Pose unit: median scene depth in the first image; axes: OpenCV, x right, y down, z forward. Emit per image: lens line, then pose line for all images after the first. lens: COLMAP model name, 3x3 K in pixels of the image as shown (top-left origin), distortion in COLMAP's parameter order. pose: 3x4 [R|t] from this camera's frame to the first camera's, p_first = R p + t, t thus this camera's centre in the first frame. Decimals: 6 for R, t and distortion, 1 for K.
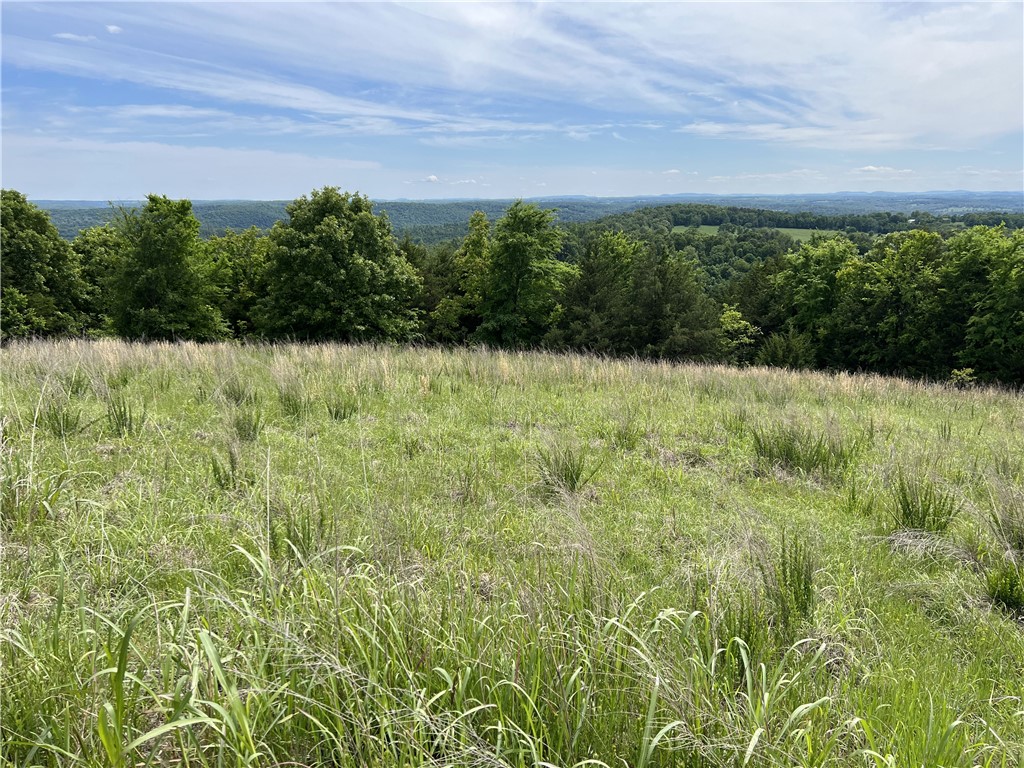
lens RADIAL K [[771.0, 0, 509.0], [0, 771.0, 376.5], [0, 0, 1]] dist [0.045849, -0.044235]
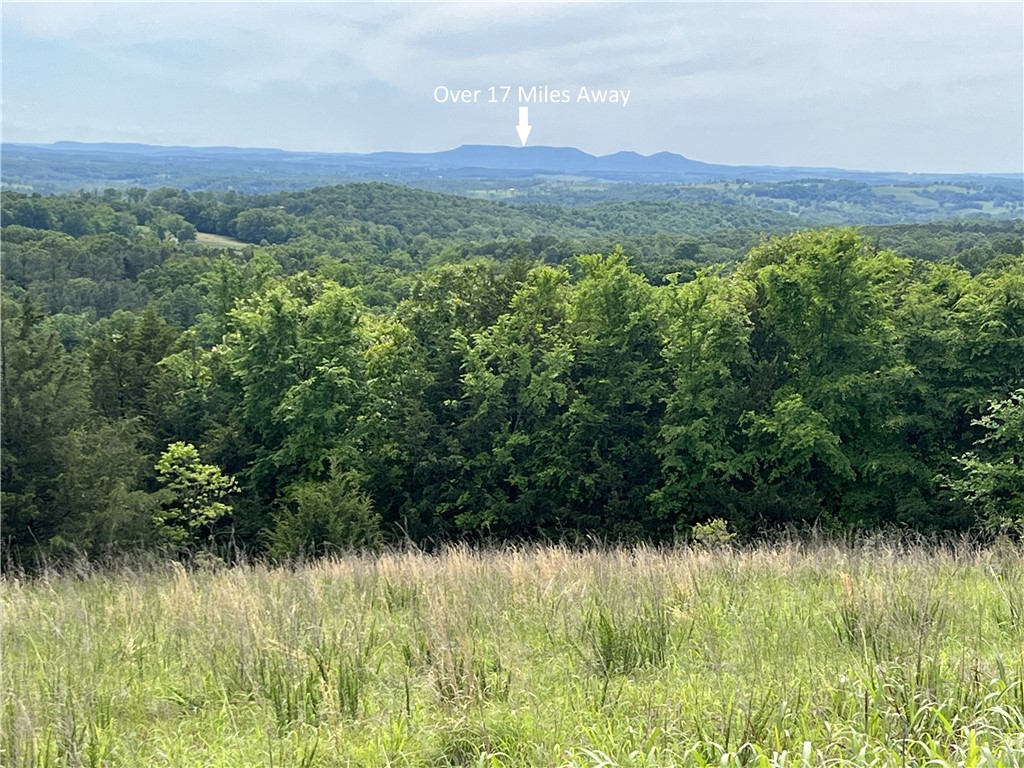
lens RADIAL K [[2142.1, 0, 514.5], [0, 2142.1, 387.7], [0, 0, 1]] dist [0.370027, 0.000000]
pose [[0.697162, -0.043546, 0.715590, -0.439464], [0.123770, 0.990476, -0.060310, -0.020832], [-0.706148, 0.130615, 0.695913, 0.032499]]
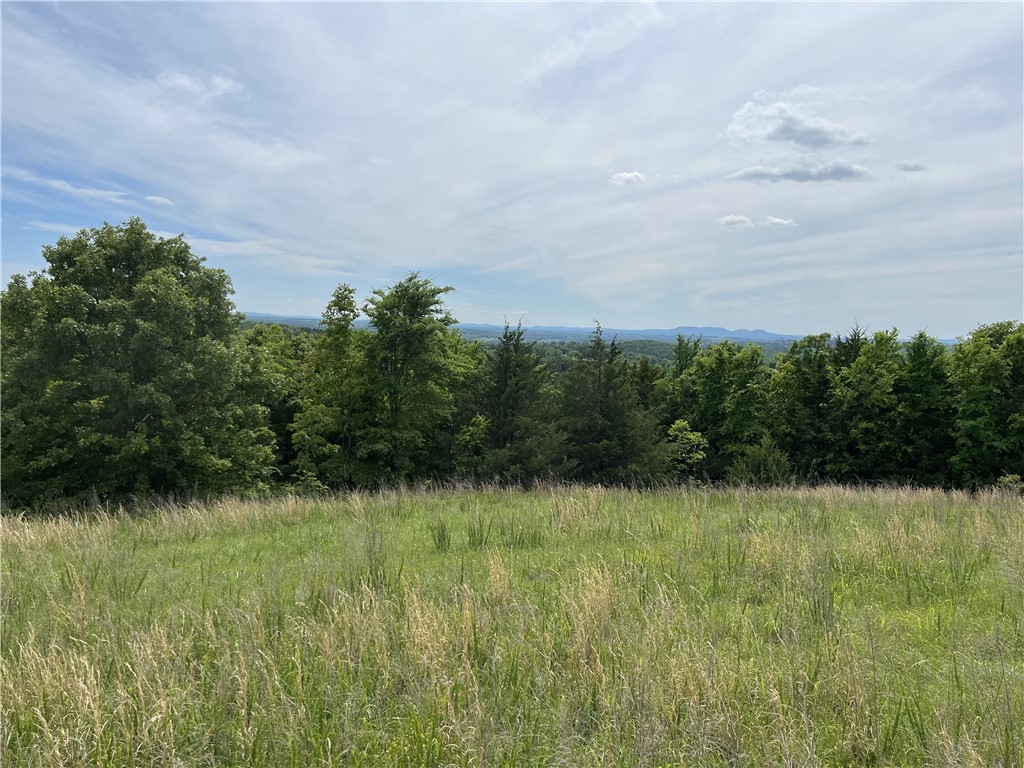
lens RADIAL K [[771.0, 0, 505.5], [0, 771.0, 389.3], [0, 0, 1]] dist [0.045849, -0.044235]
pose [[0.845956, 0.000236, 0.533253, -0.317334], [0.073452, 0.990416, -0.116963, -0.034876], [-0.528170, 0.138114, 0.837831, 0.398568]]
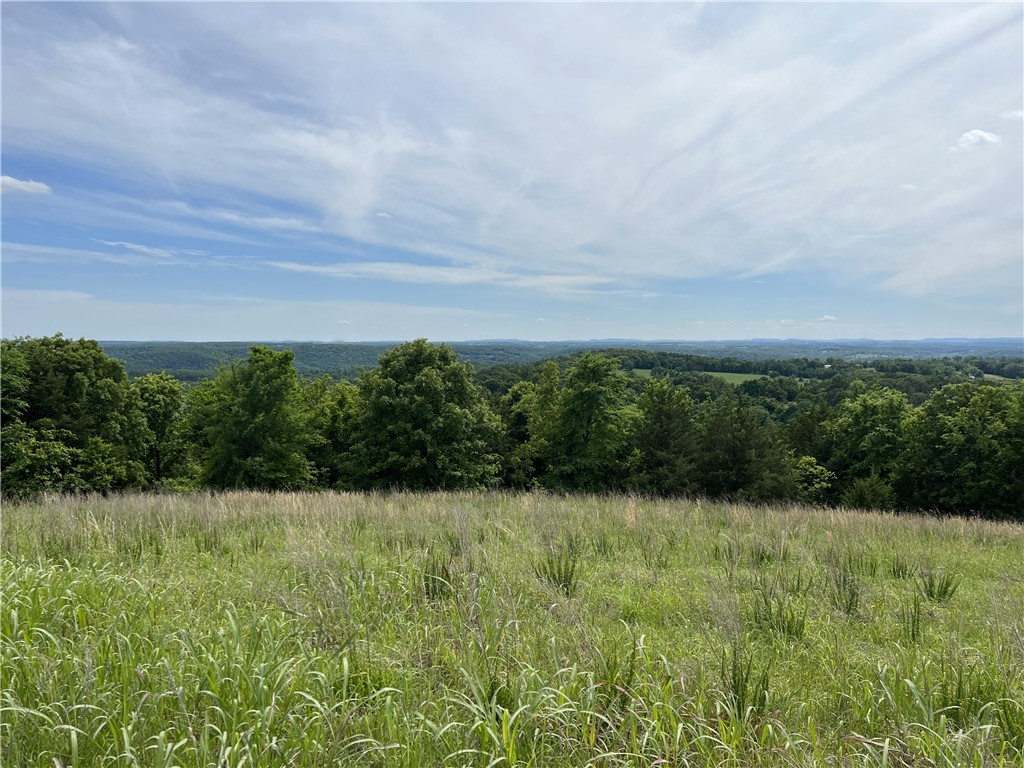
lens RADIAL K [[771.0, 0, 501.7], [0, 771.0, 384.3], [0, 0, 1]] dist [0.045849, -0.044235]
pose [[0.996287, 0.003462, 0.086030, -0.219746], [0.011191, 0.985508, -0.169261, -0.007473], [-0.085369, 0.169595, 0.981809, -0.020347]]
